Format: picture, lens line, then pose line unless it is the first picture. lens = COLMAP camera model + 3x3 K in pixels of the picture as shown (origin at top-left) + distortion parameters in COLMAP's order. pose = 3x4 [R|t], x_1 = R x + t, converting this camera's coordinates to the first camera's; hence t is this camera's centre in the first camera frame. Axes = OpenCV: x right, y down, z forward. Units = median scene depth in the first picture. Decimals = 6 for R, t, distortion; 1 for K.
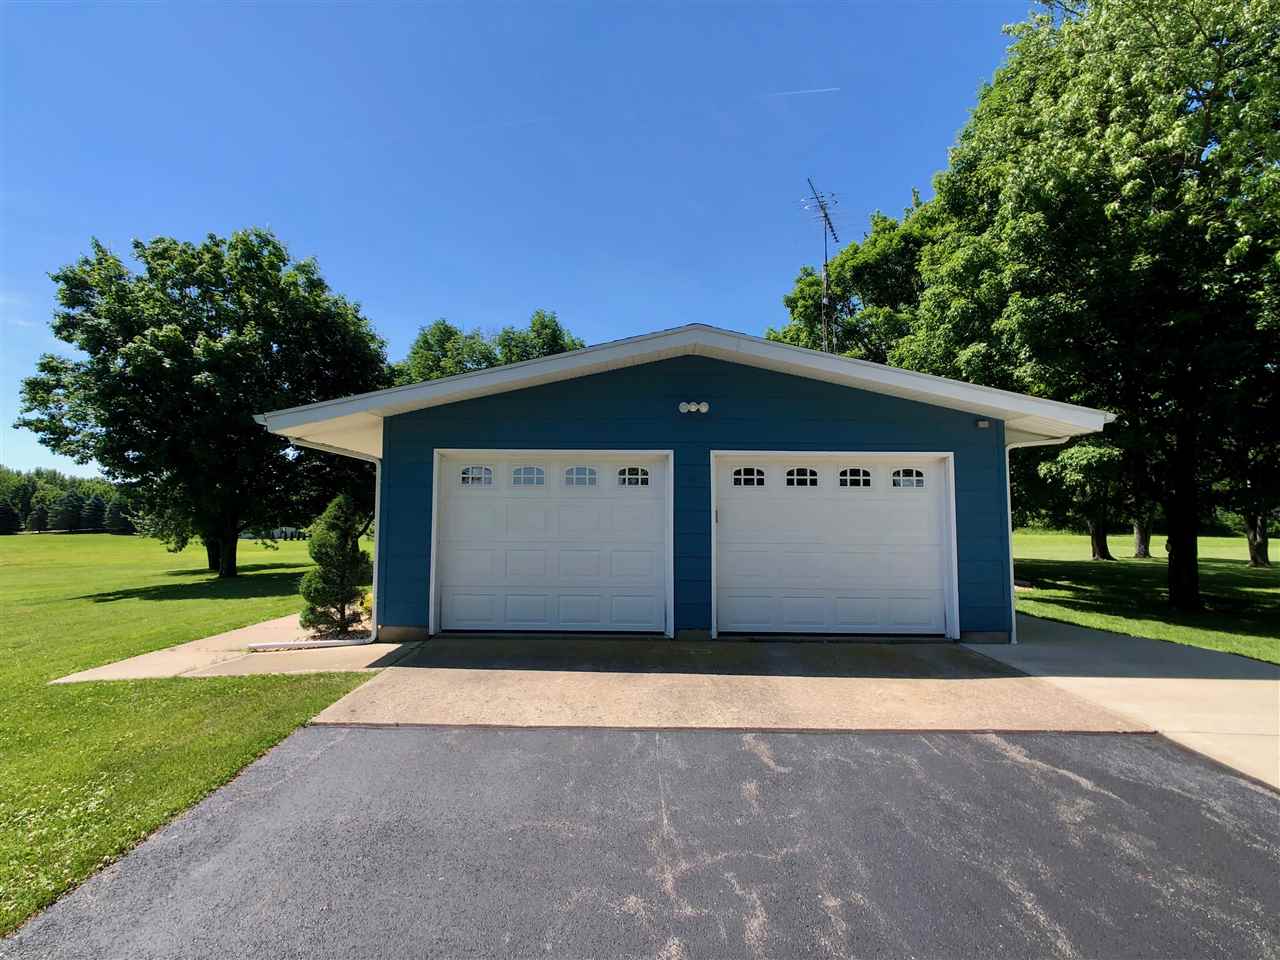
lens RADIAL K [[682.9, 0, 623.8], [0, 682.9, 468.6], [0, 0, 1]] dist [-0.026148, 0.012555]
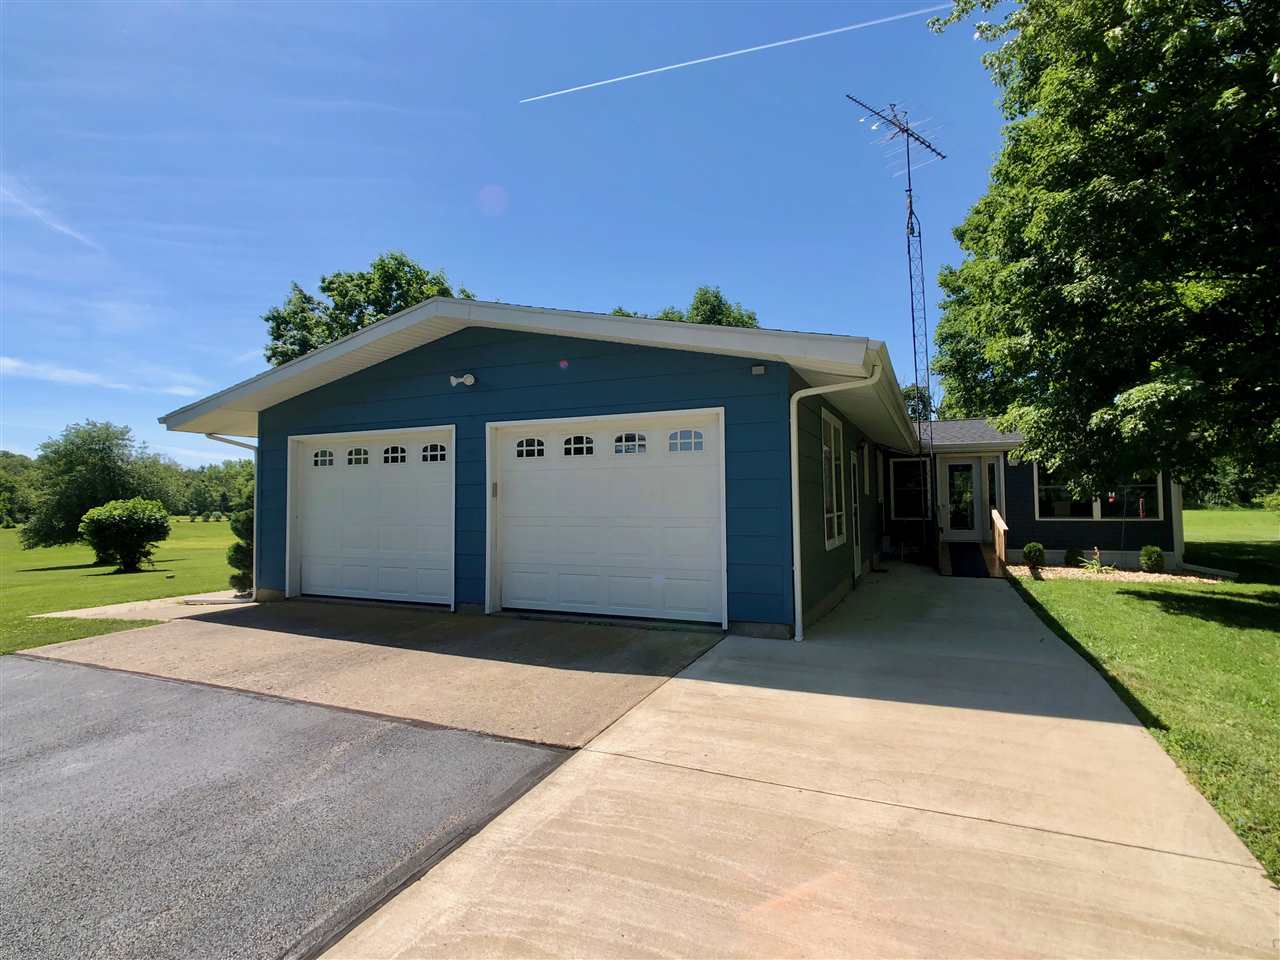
lens RADIAL K [[682.9, 0, 646.3], [0, 682.9, 477.1], [0, 0, 1]] dist [-0.026148, 0.012555]
pose [[0.913681, -0.029702, -0.405345, 0.716877], [0.046334, 0.998436, 0.031280, 0.030296], [0.403782, -0.047361, 0.913628, 0.191749]]
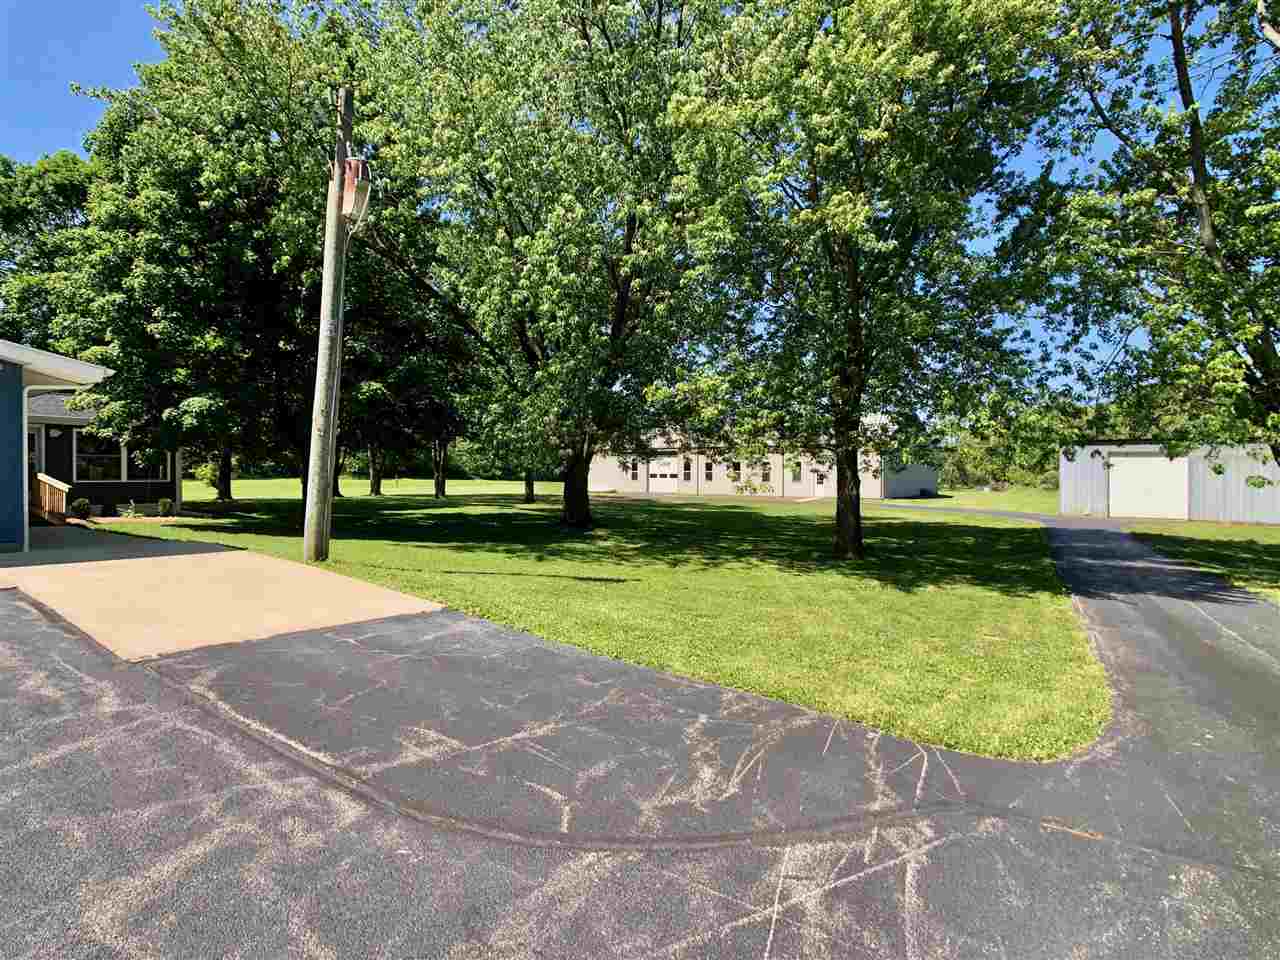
lens RADIAL K [[682.9, 0, 635.9], [0, 682.9, 483.2], [0, 0, 1]] dist [-0.026148, 0.012555]
pose [[0.586095, -0.017437, 0.810055, 0.211827], [-0.061870, 0.995886, 0.066202, -0.010097], [-0.807877, -0.088919, 0.582605, -0.549544]]
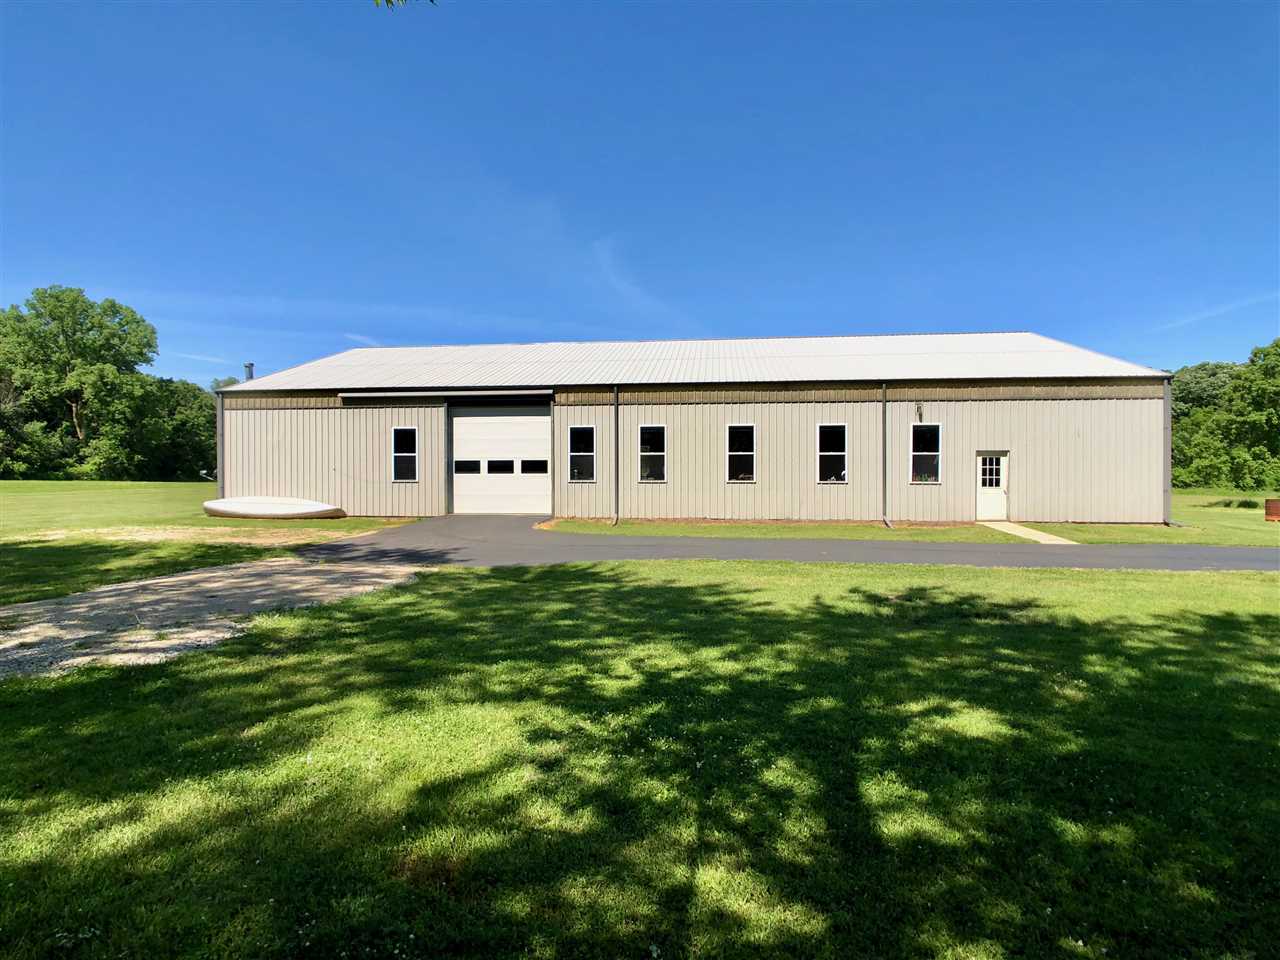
lens RADIAL K [[682.9, 0, 643.5], [0, 682.9, 474.9], [0, 0, 1]] dist [-0.026148, 0.012555]
pose [[0.116596, -0.016552, 0.993042, 3.796148], [-0.076008, 0.996780, 0.025538, 0.298767], [-0.990267, -0.078457, 0.114962, 2.623216]]
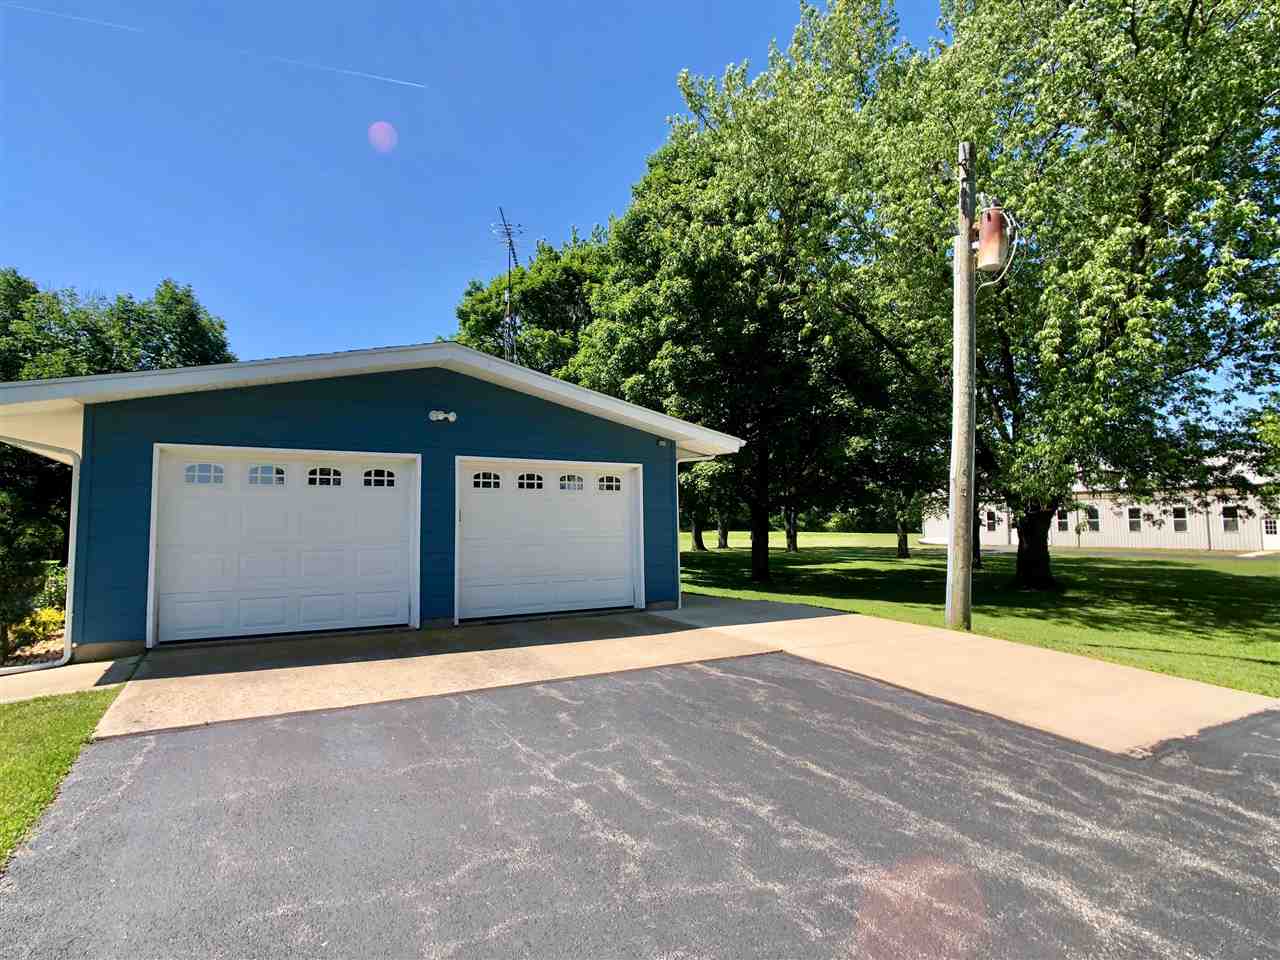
lens RADIAL K [[682.9, 0, 633.9], [0, 682.9, 470.5], [0, 0, 1]] dist [-0.026148, 0.012555]
pose [[0.858231, 0.025072, 0.512651, -0.187380], [-0.023976, 0.999674, -0.008752, 0.000022], [-0.512704, -0.004780, 0.858552, -0.099182]]
